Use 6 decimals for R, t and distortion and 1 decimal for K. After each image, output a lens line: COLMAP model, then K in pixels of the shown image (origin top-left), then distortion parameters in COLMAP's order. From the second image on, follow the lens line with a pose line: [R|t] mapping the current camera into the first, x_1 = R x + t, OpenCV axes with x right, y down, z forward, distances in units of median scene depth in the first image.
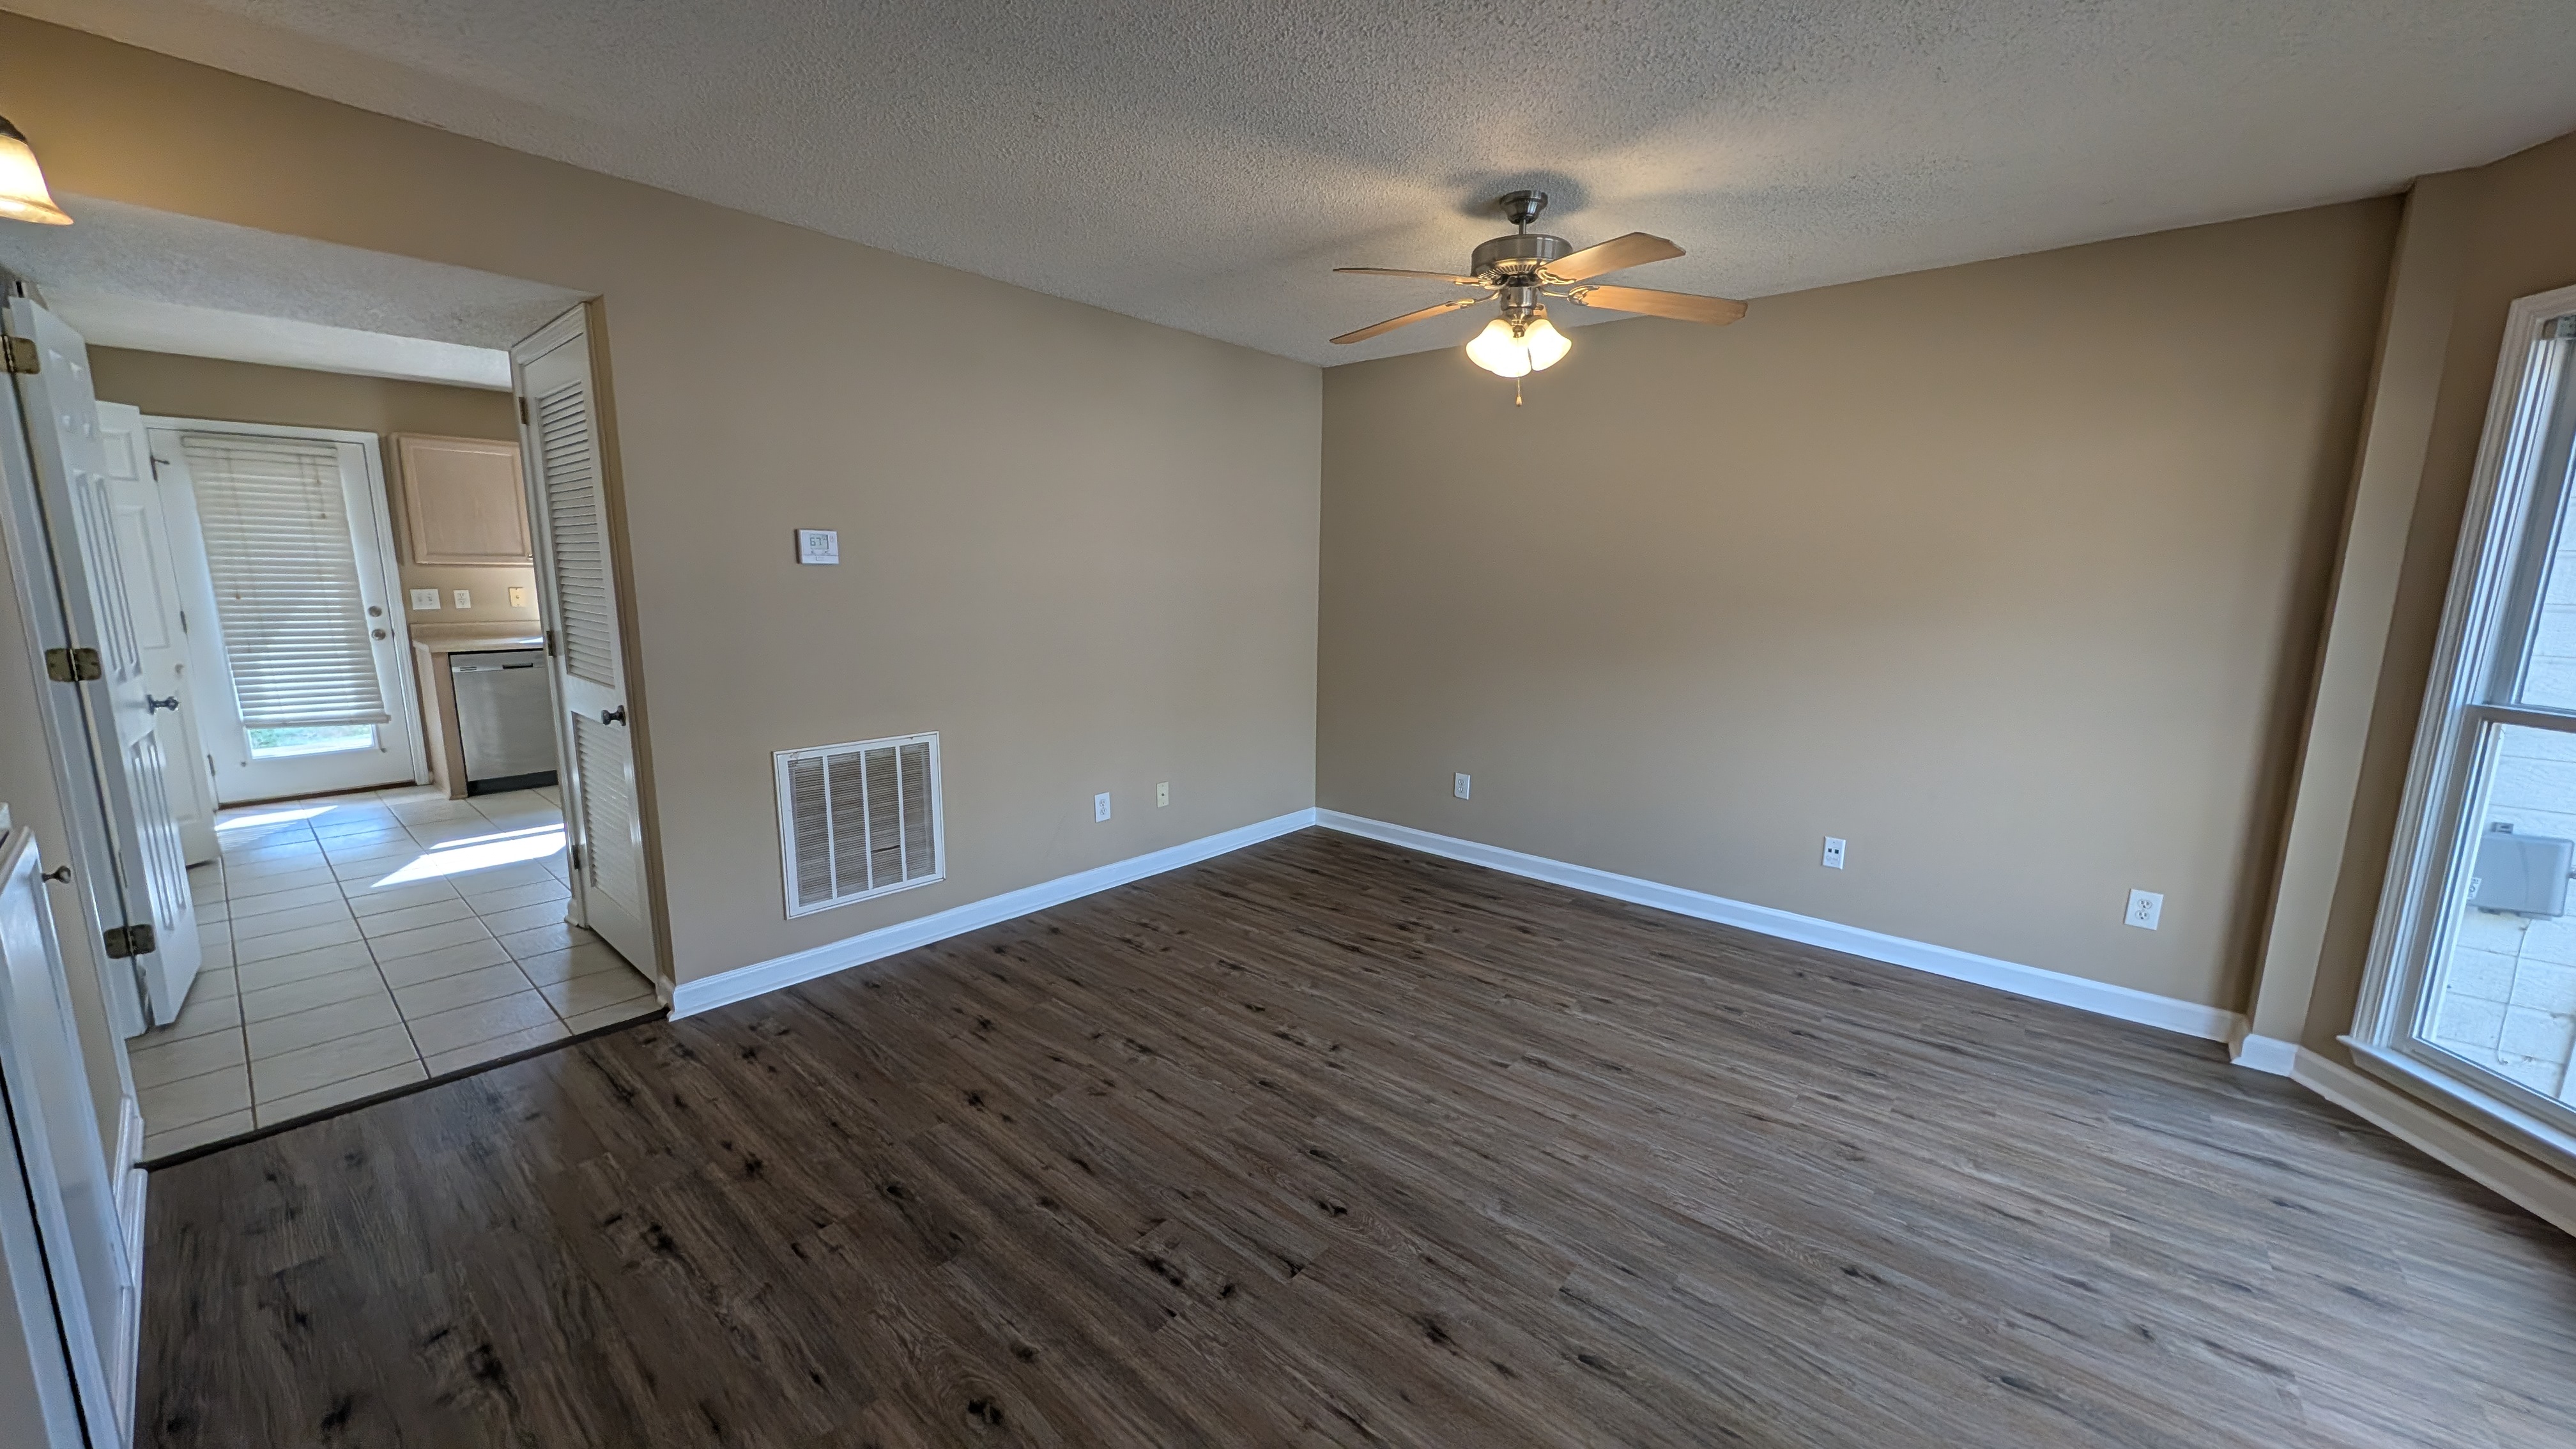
lens RADIAL K [[941.7, 0, 1292.1], [0, 941.7, 729.6], [0, 0, 1]] dist [0.000591, 0.000534]
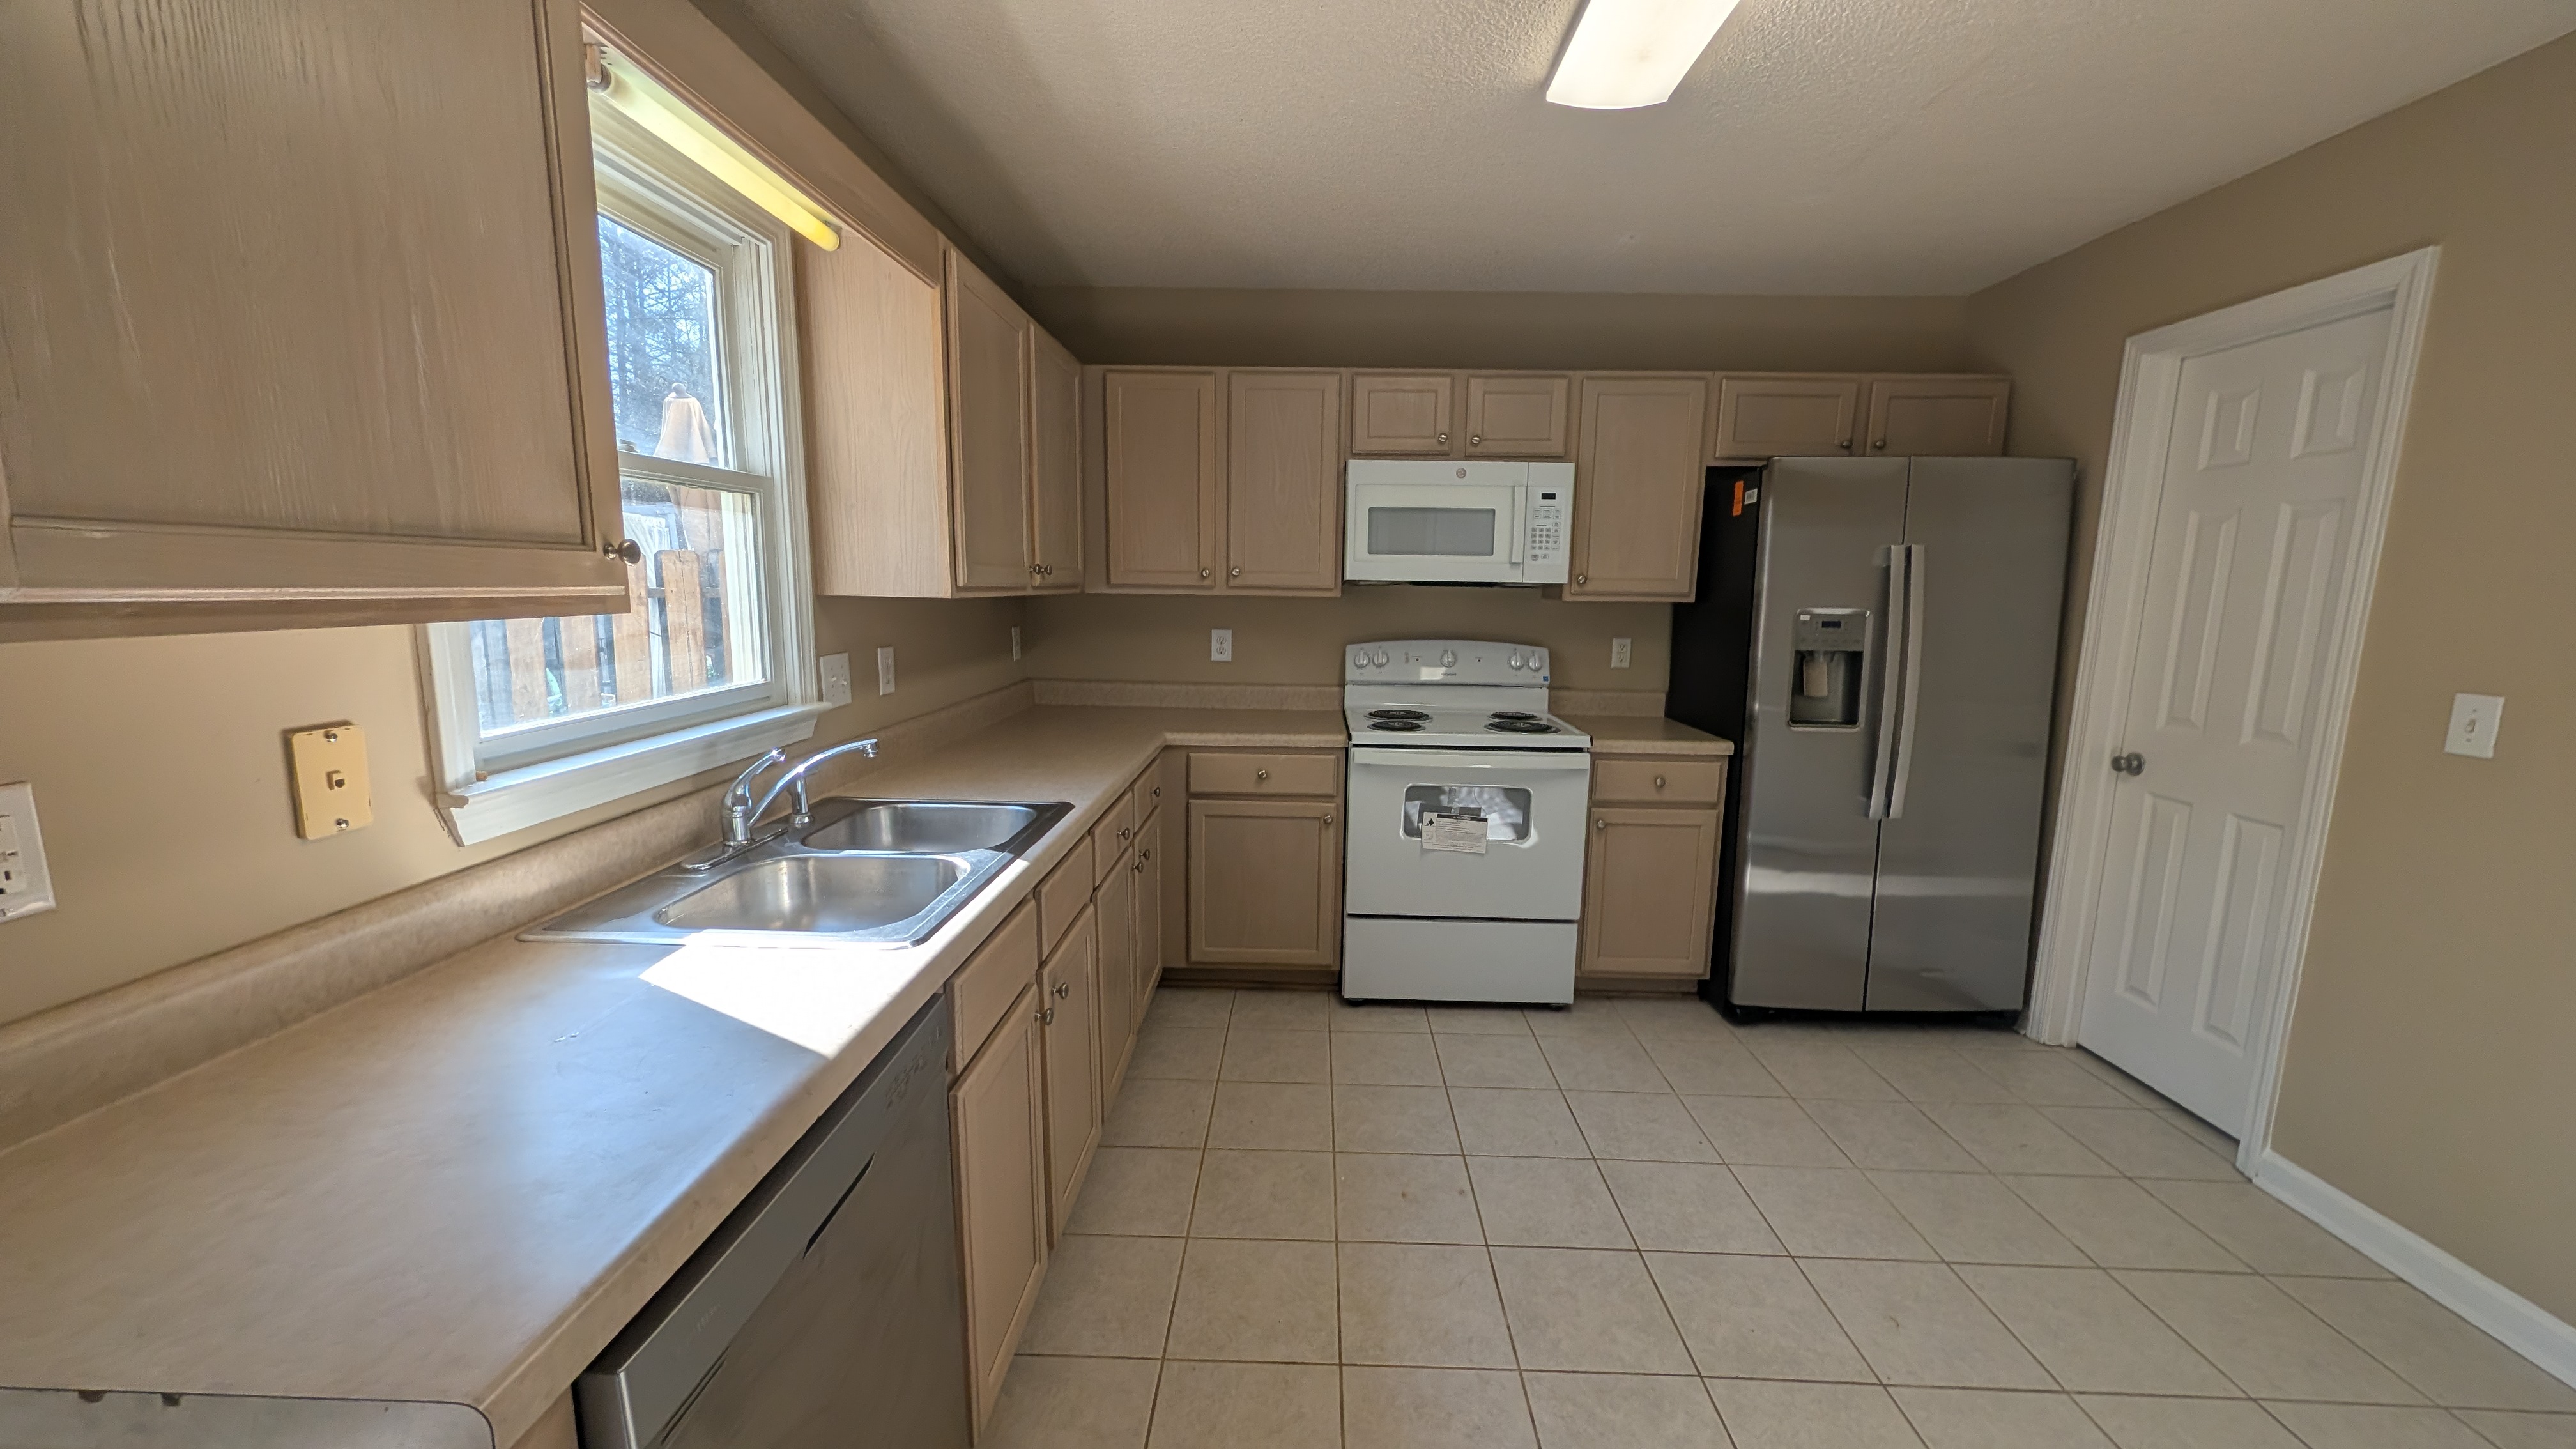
lens RADIAL K [[941.7, 0, 1290.9], [0, 941.7, 727.9], [0, 0, 1]] dist [0.000591, 0.000534]
pose [[0.772650, -0.099769, 0.626944, -0.485336], [0.103713, 0.994143, 0.030386, -0.083889], [-0.626304, 0.041544, 0.778471, 0.461580]]
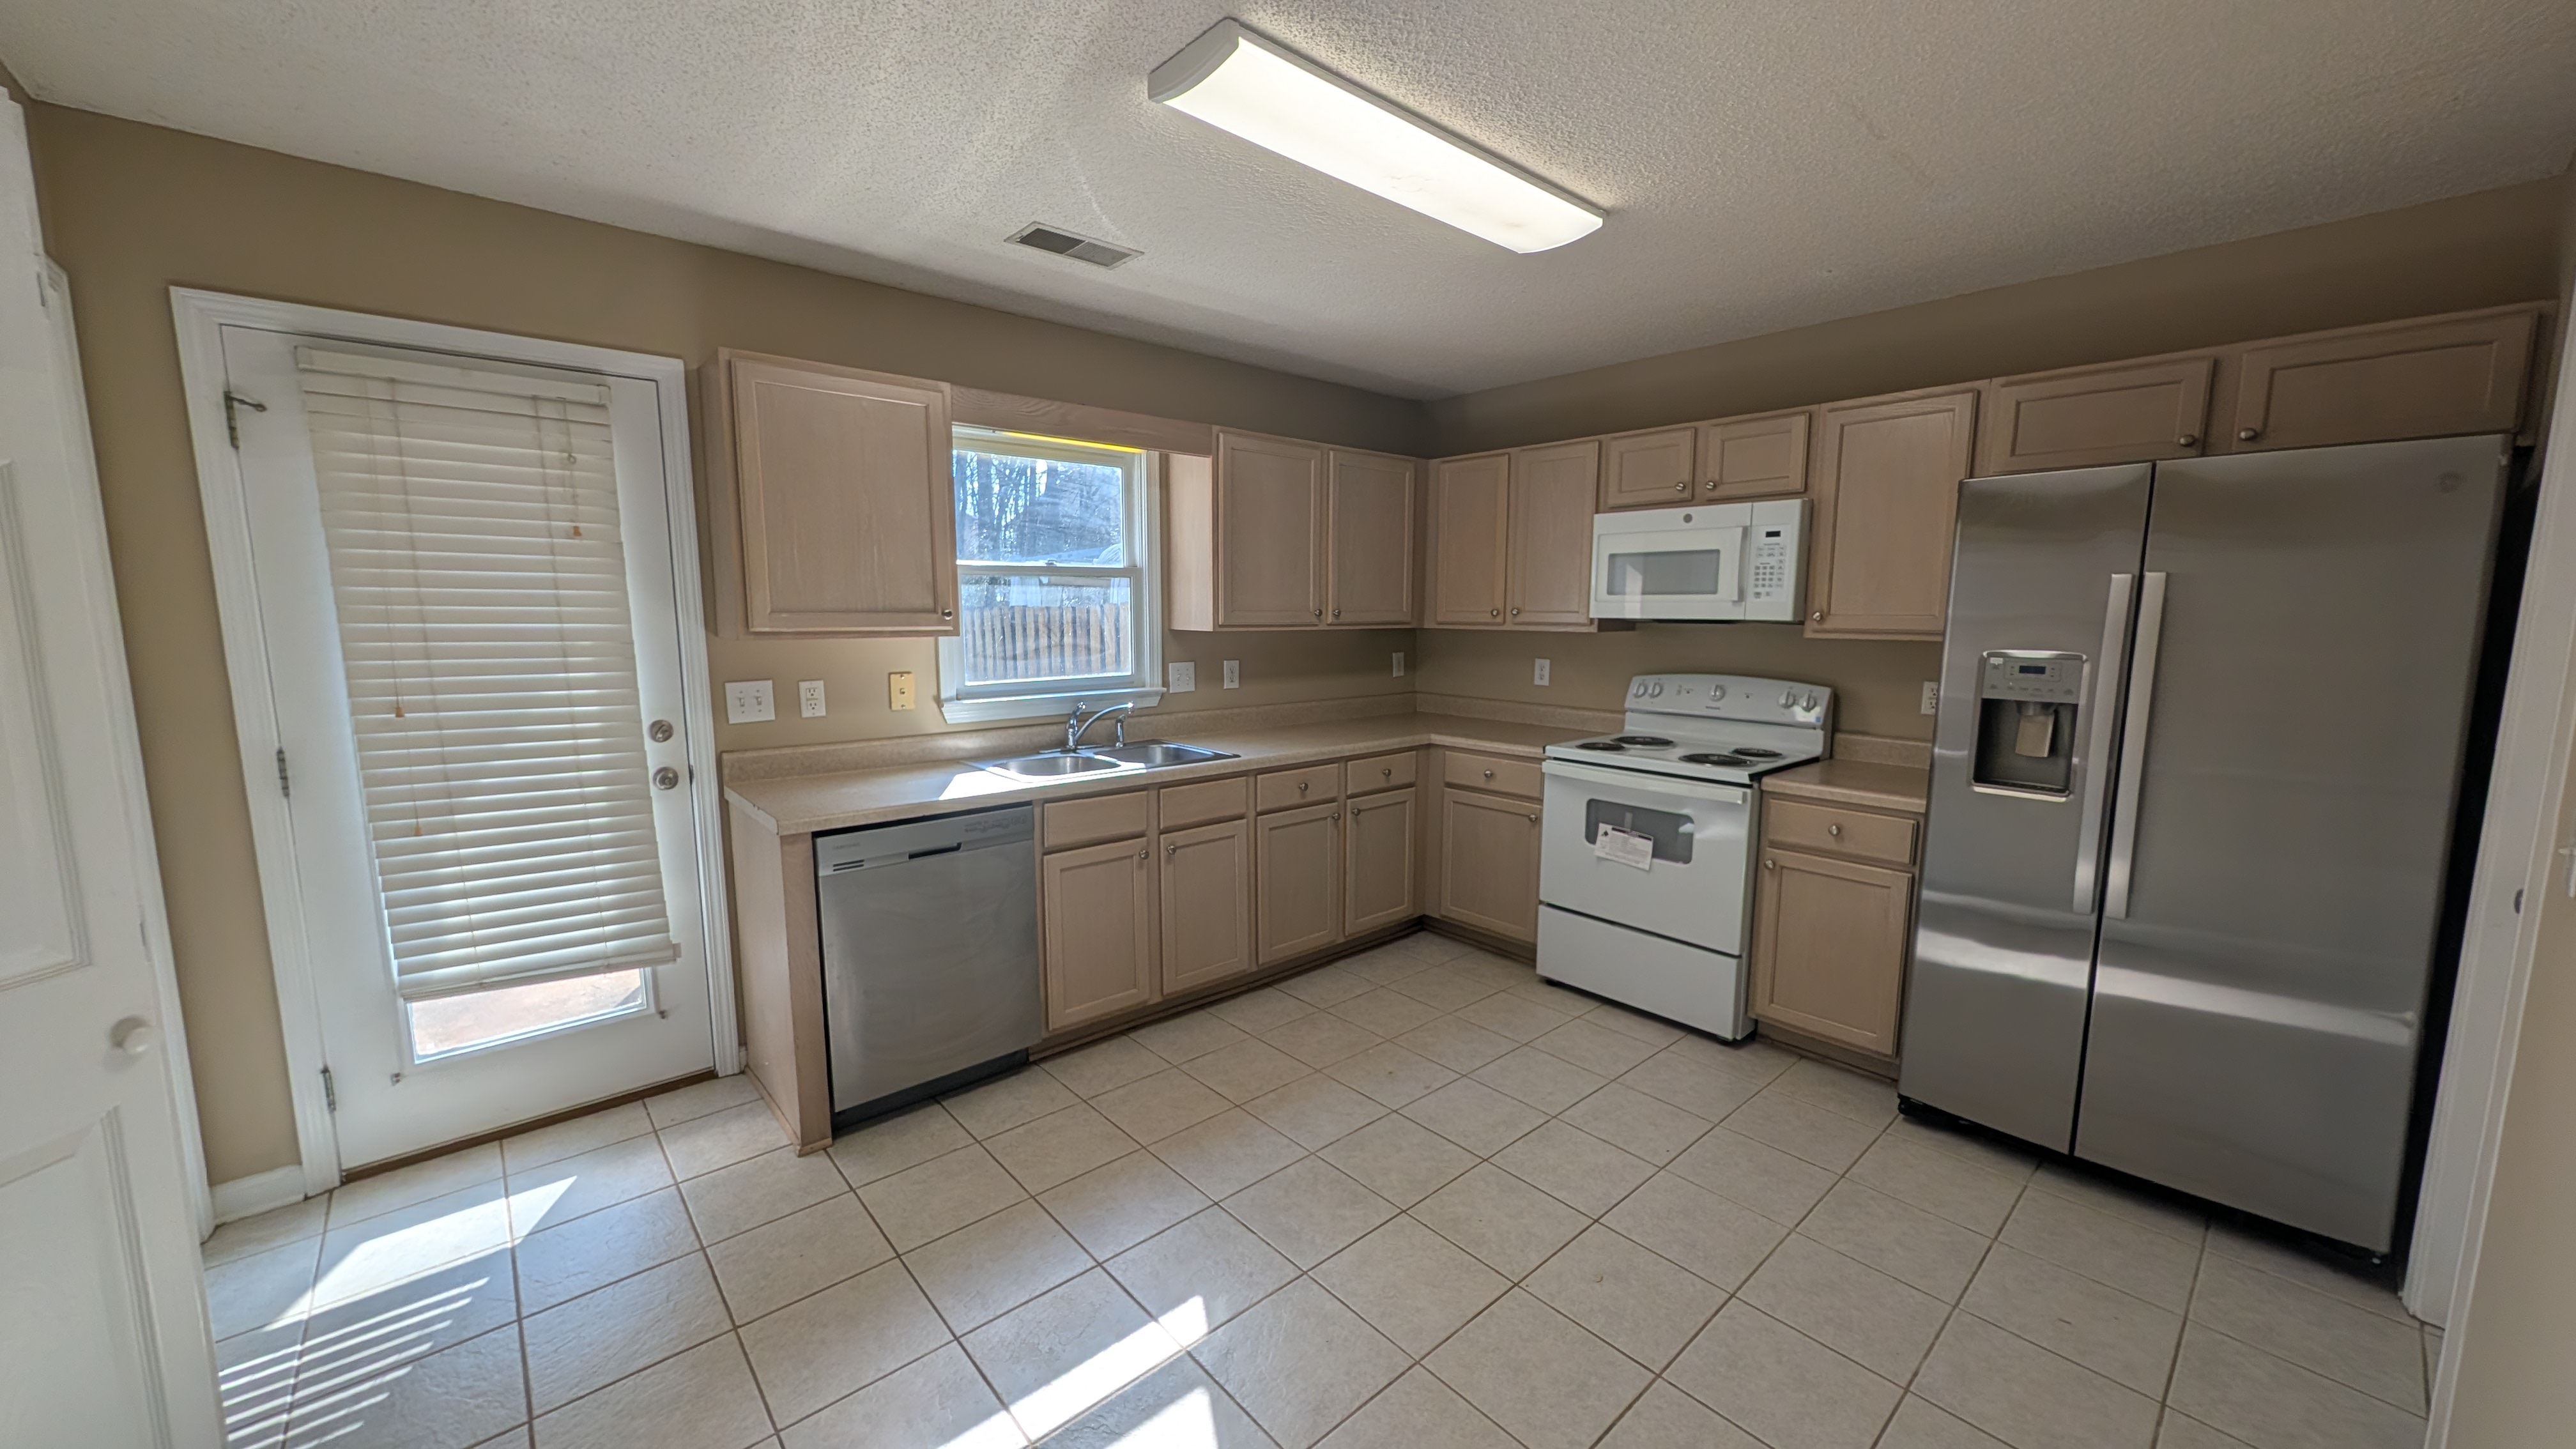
lens RADIAL K [[941.7, 0, 1289.4], [0, 941.7, 728.7], [0, 0, 1]] dist [0.000591, 0.000534]
pose [[0.991031, 0.007059, -0.133448, -0.333415], [-0.012701, 0.999059, -0.041476, -0.062291], [0.133029, 0.042799, 0.990188, 0.319643]]
